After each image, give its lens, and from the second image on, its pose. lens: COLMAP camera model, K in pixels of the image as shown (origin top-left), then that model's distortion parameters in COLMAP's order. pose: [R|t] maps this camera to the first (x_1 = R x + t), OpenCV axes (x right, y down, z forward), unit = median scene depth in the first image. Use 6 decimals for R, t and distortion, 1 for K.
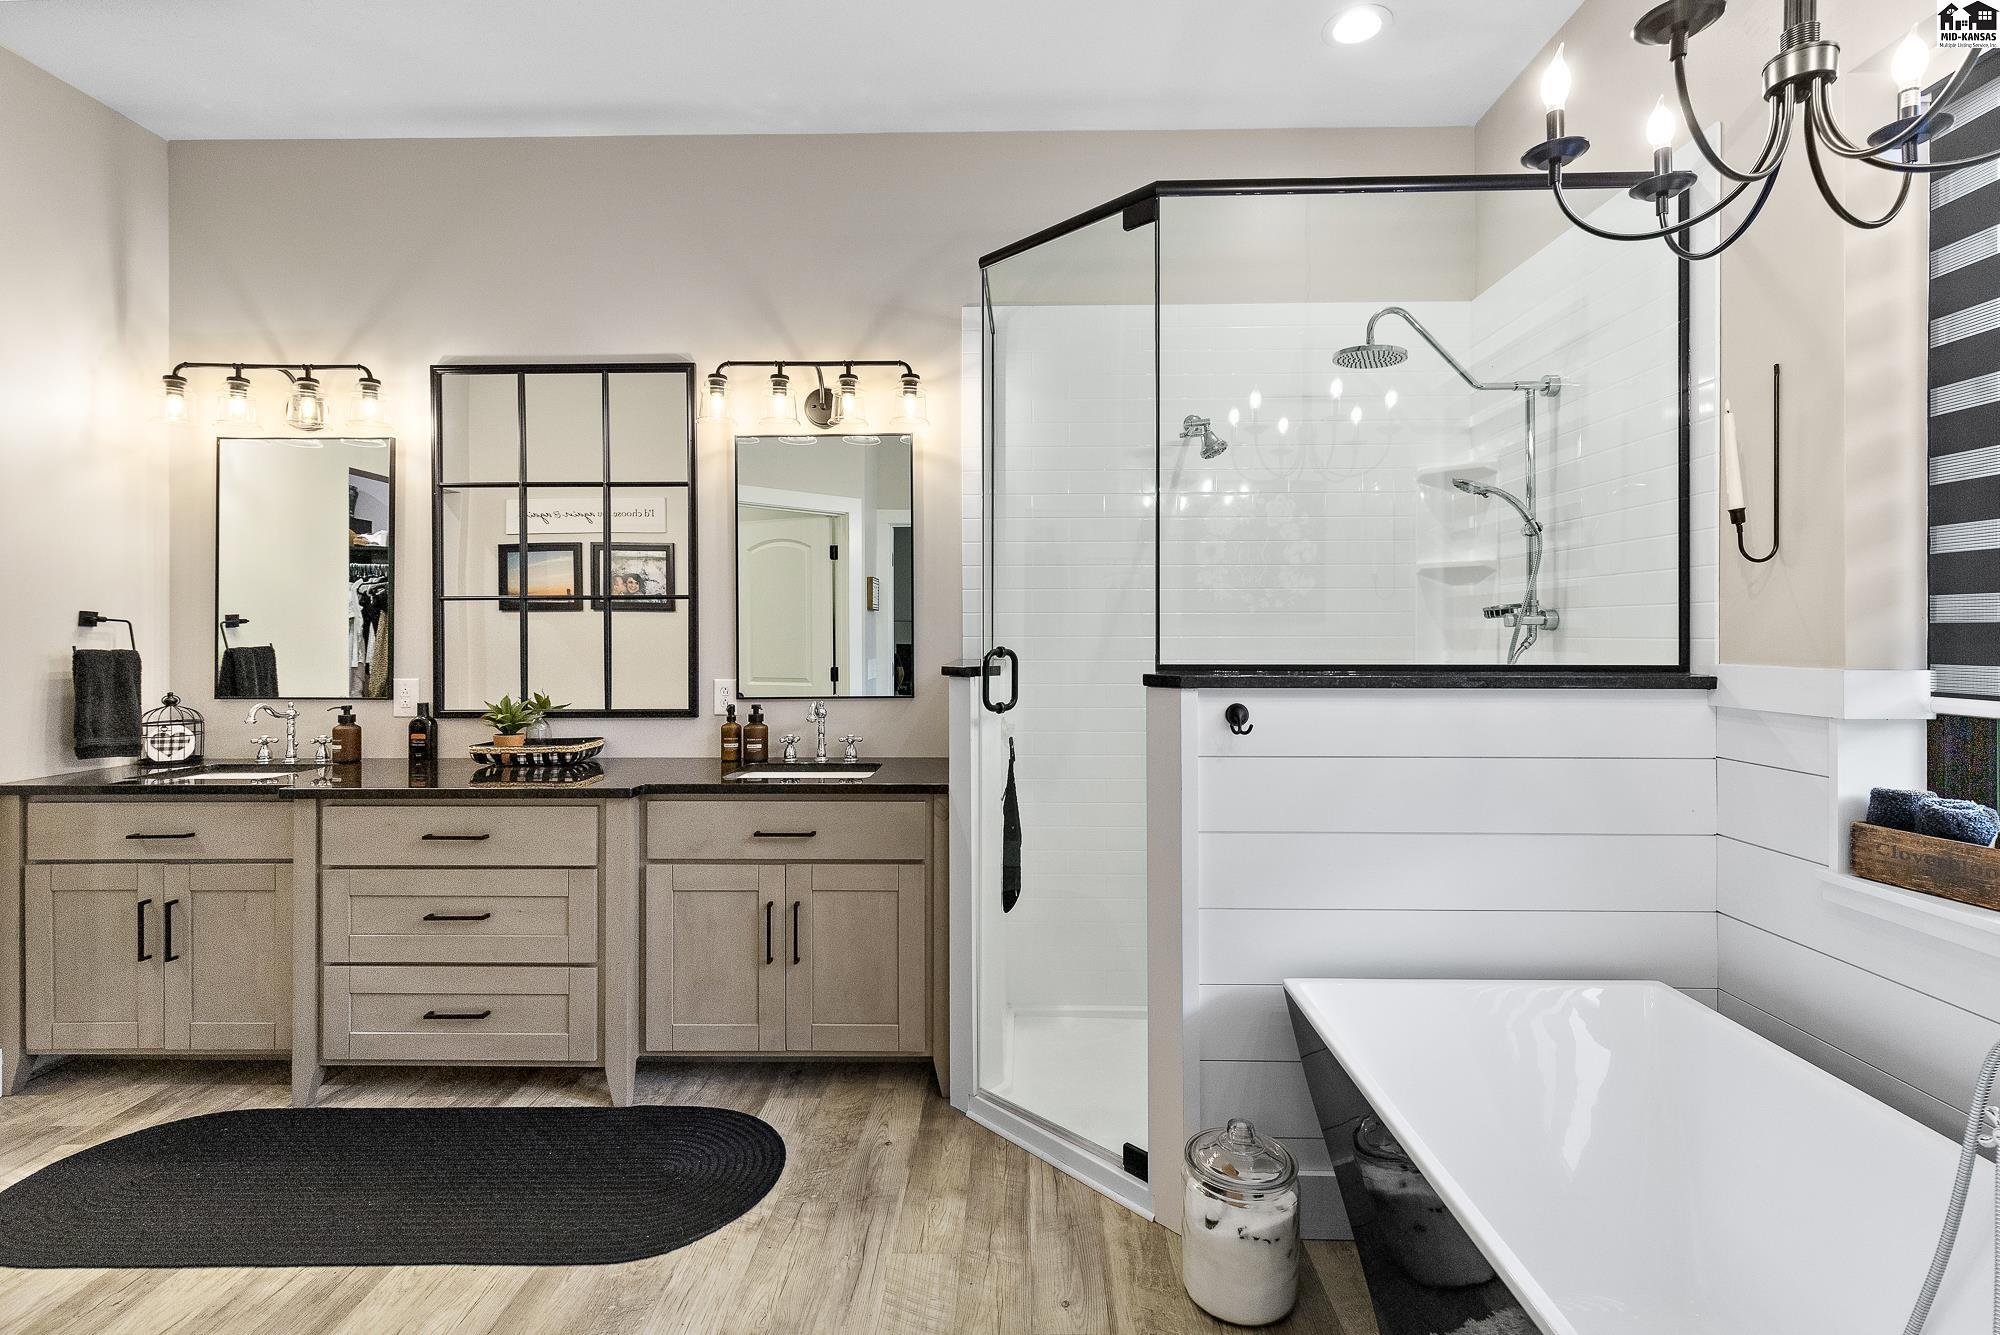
lens RADIAL K [[913.5, 0, 1001.9], [0, 913.5, 649.9], [0, 0, 1]] dist [0.007818, -0.001216]
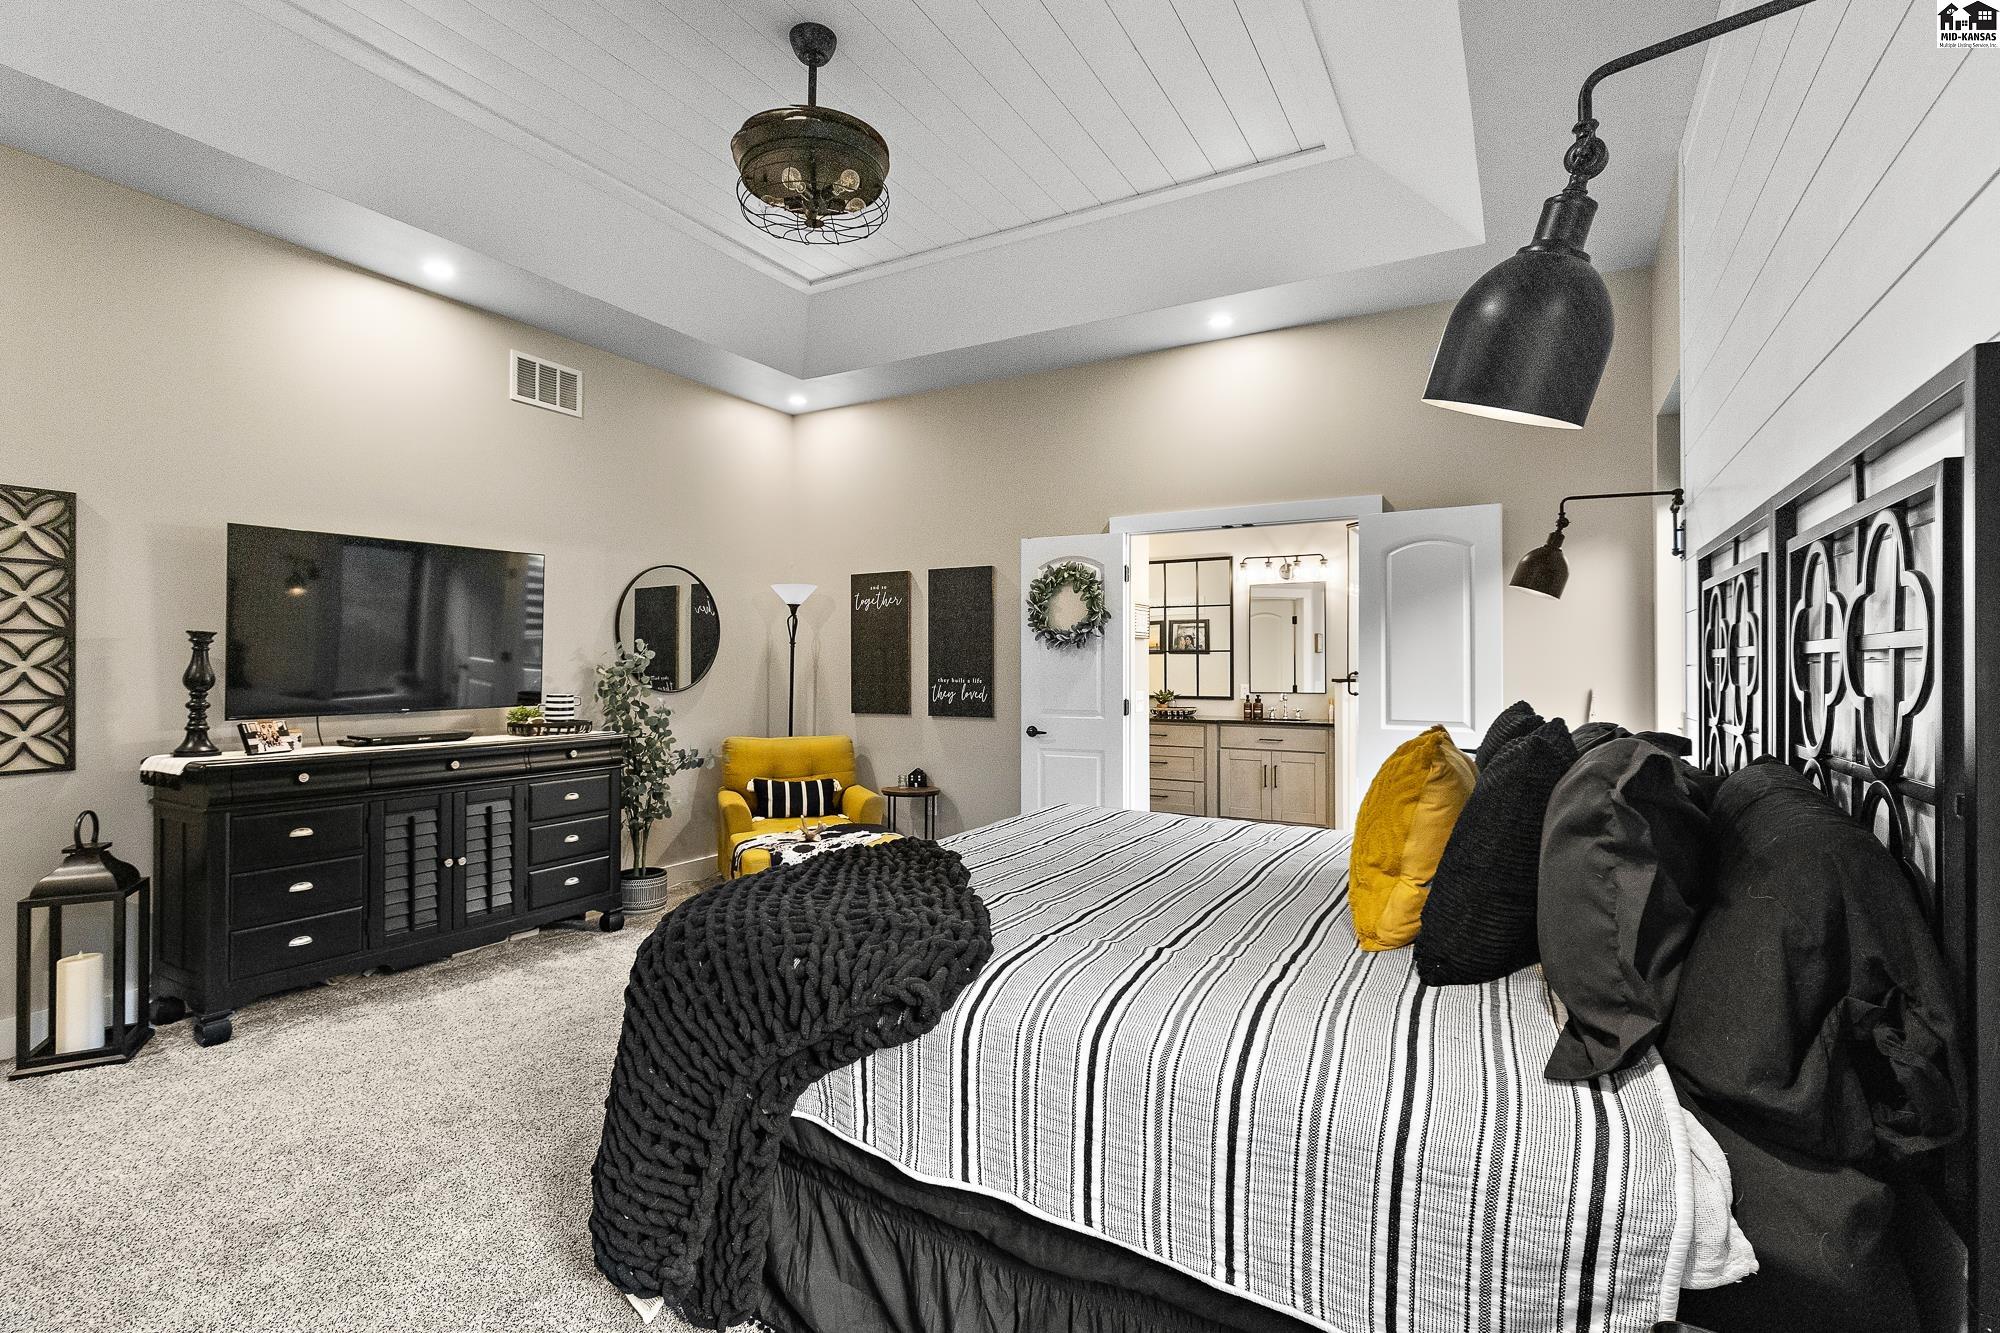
lens RADIAL K [[913.5, 0, 999.9], [0, 913.5, 665.4], [0, 0, 1]] dist [0.007818, -0.001216]
pose [[0.874157, 0.000224, -0.485644, 0.322052], [-0.005052, 0.999950, -0.008632, 0.006544], [0.485617, 0.010000, 0.874114, -1.509824]]
